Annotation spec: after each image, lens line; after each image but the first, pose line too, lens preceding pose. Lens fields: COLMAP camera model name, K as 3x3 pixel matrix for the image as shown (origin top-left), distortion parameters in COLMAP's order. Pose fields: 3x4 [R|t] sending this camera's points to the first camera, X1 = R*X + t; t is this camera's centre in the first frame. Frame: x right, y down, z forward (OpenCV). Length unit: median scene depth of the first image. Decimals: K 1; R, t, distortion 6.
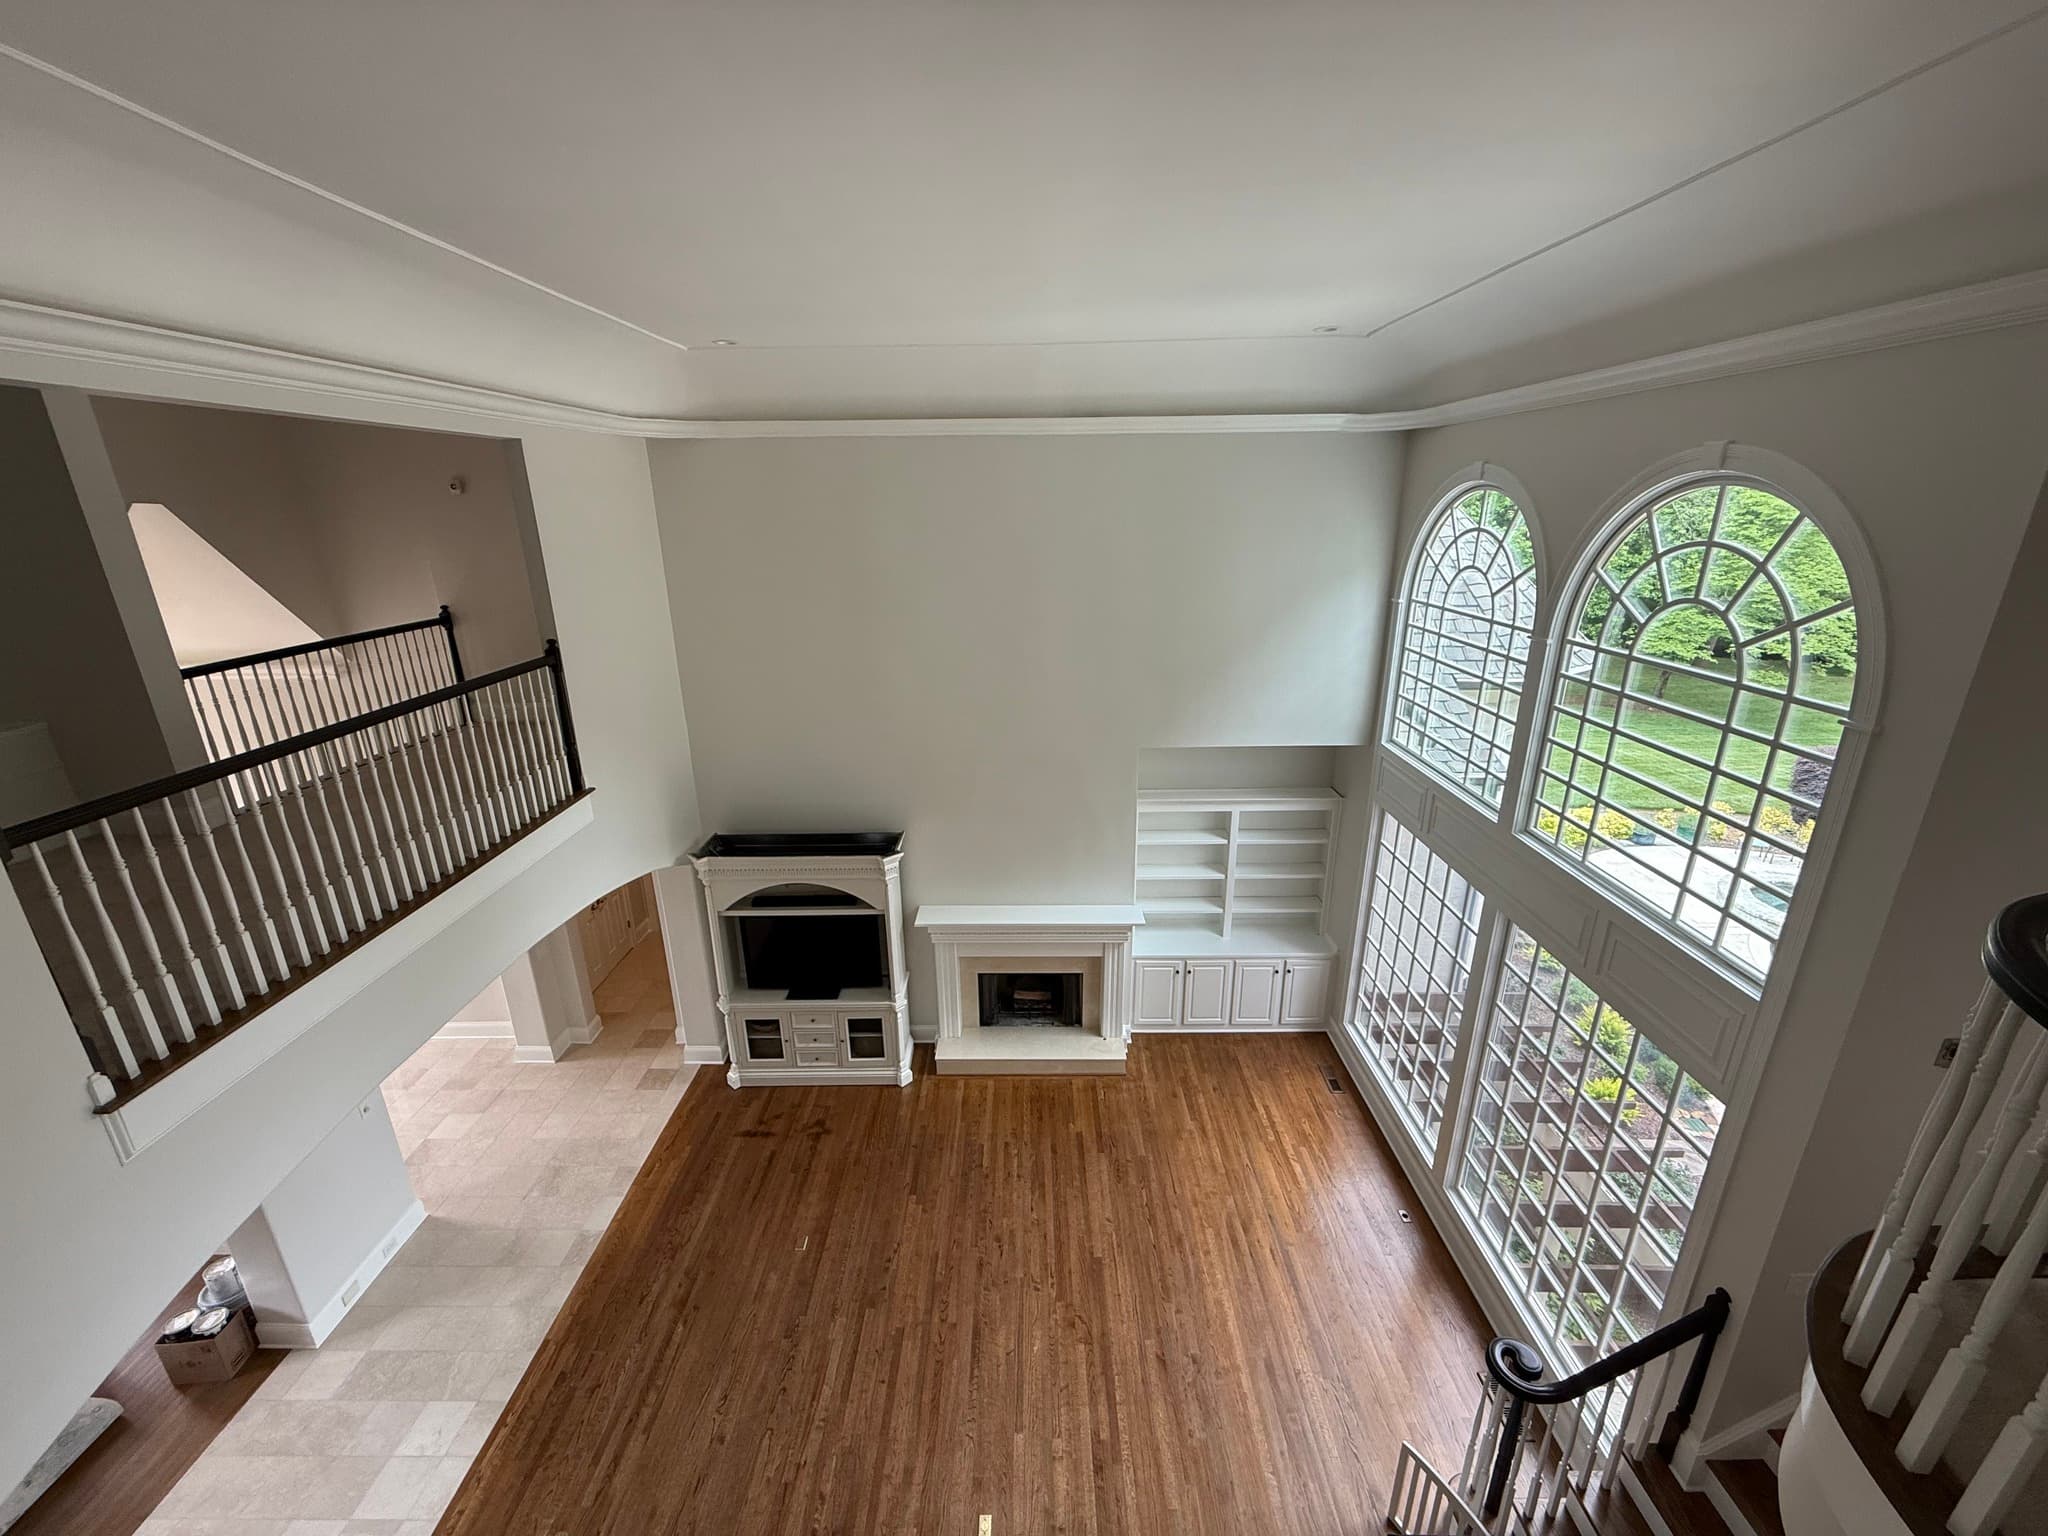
lens RADIAL K [[811.1, 0, 1025.3], [0, 811.1, 772.8], [0, 0, 1]] dist [0.001330, 0.000101]
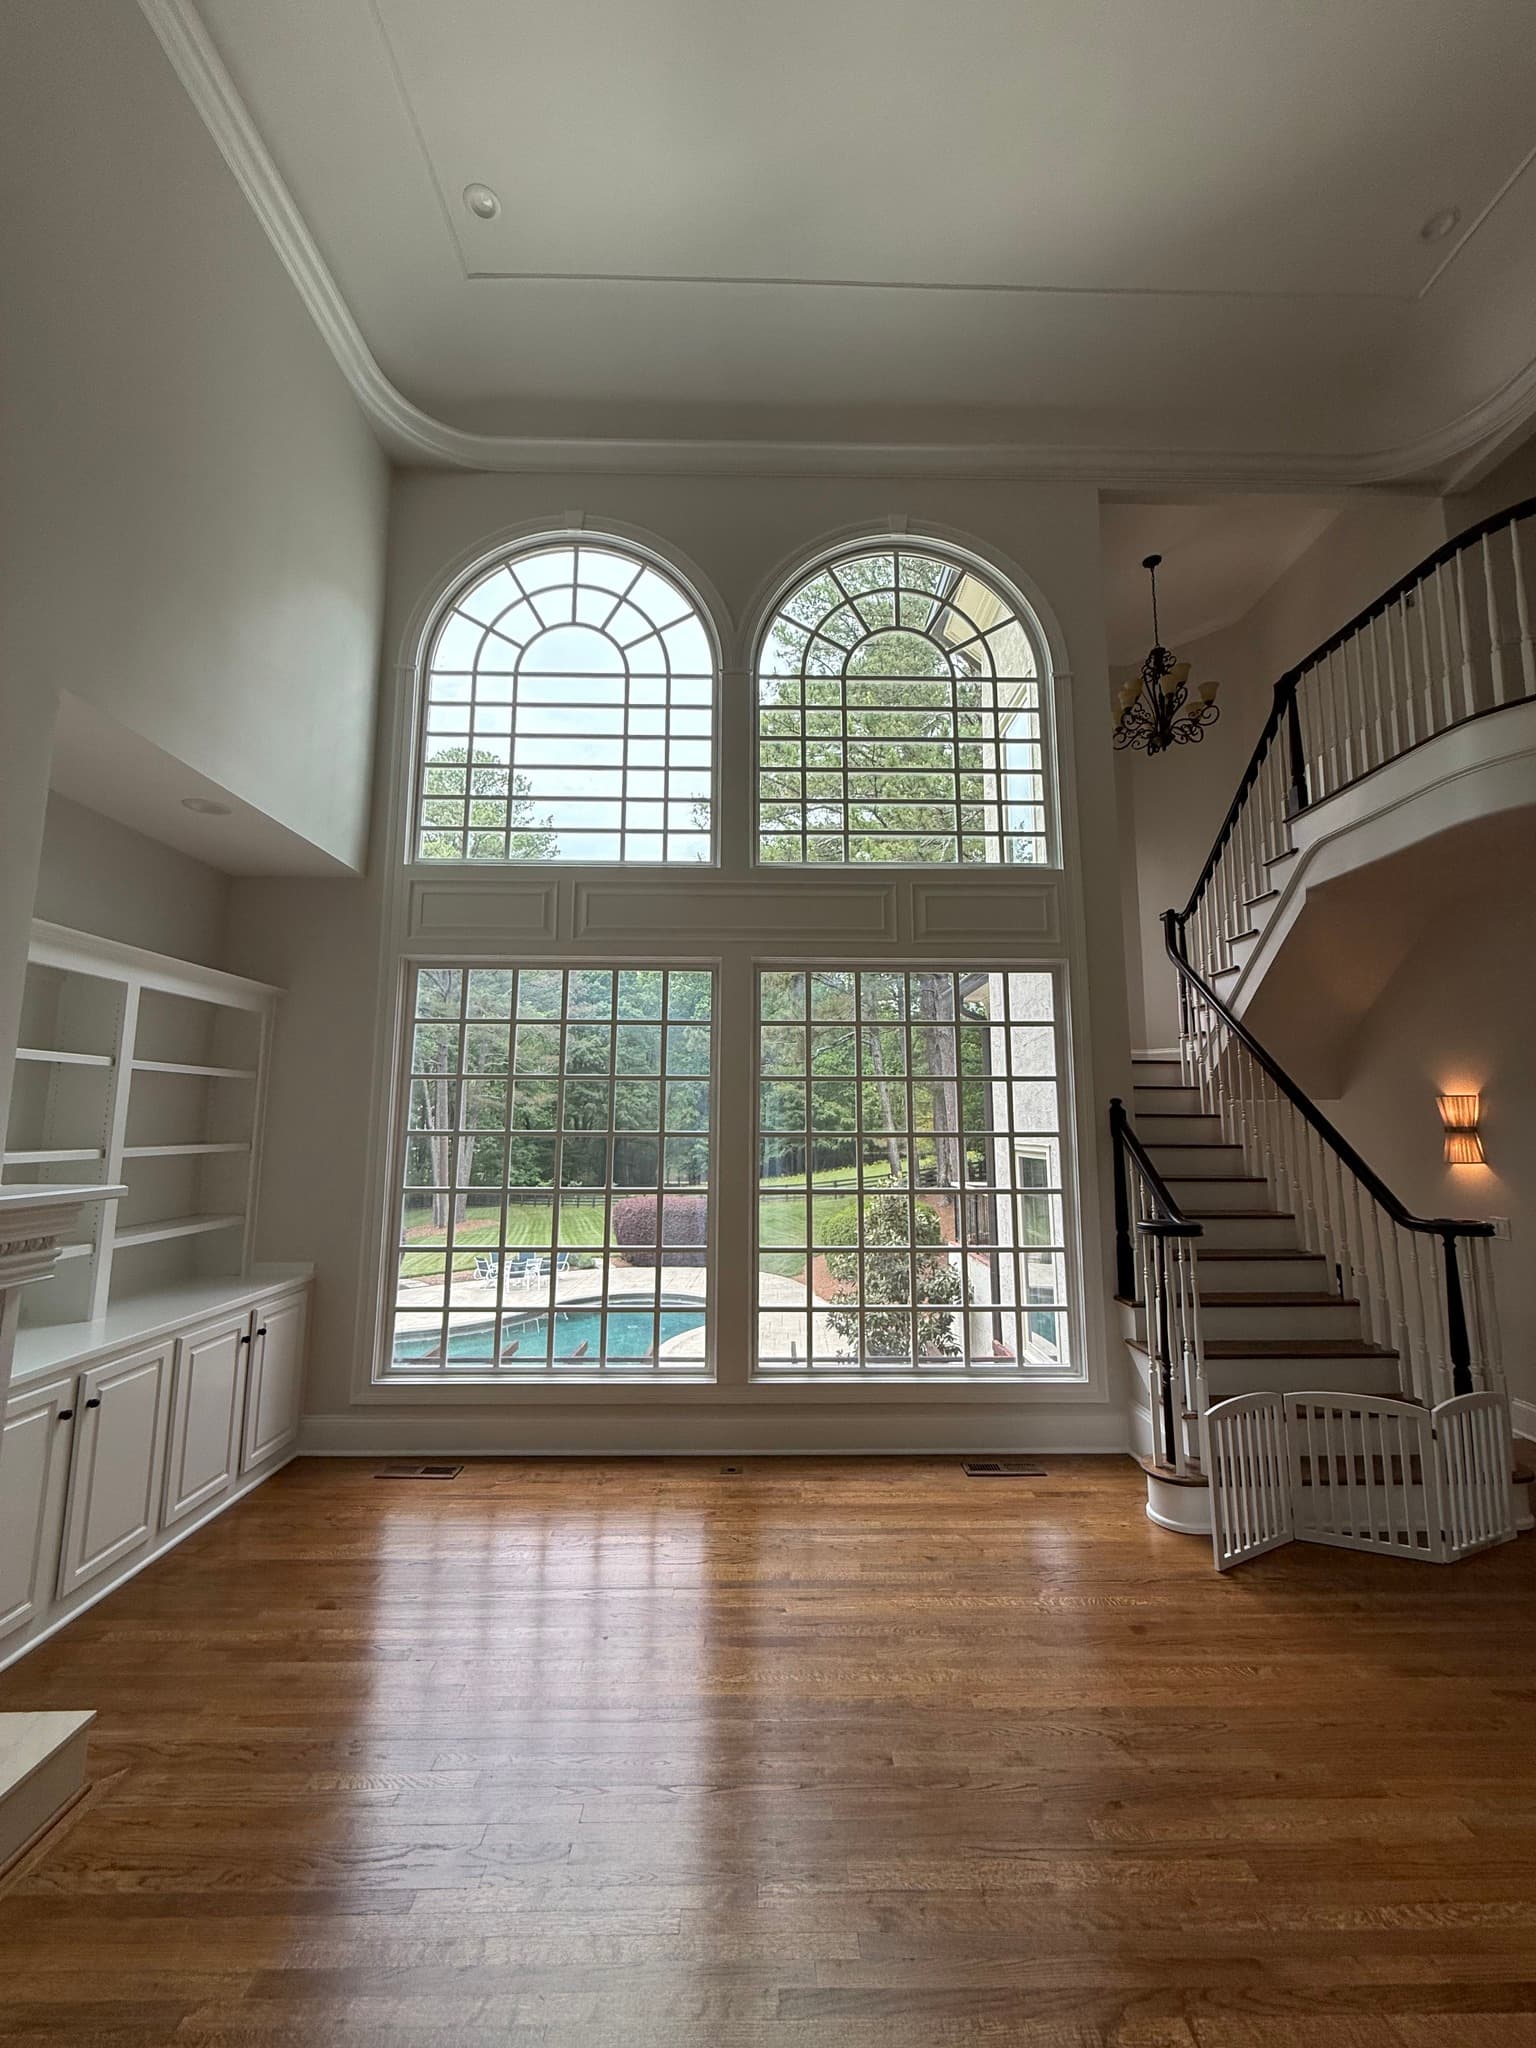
lens RADIAL K [[811.1, 0, 769.8], [0, 811.1, 1021.1], [0, 0, 1]] dist [0.001330, 0.000101]
pose [[-0.024093, 0.136800, 0.990306, -0.272348], [0.314377, 0.941375, -0.122392, 0.336896], [-0.948992, 0.308381, -0.065687, 1.027467]]
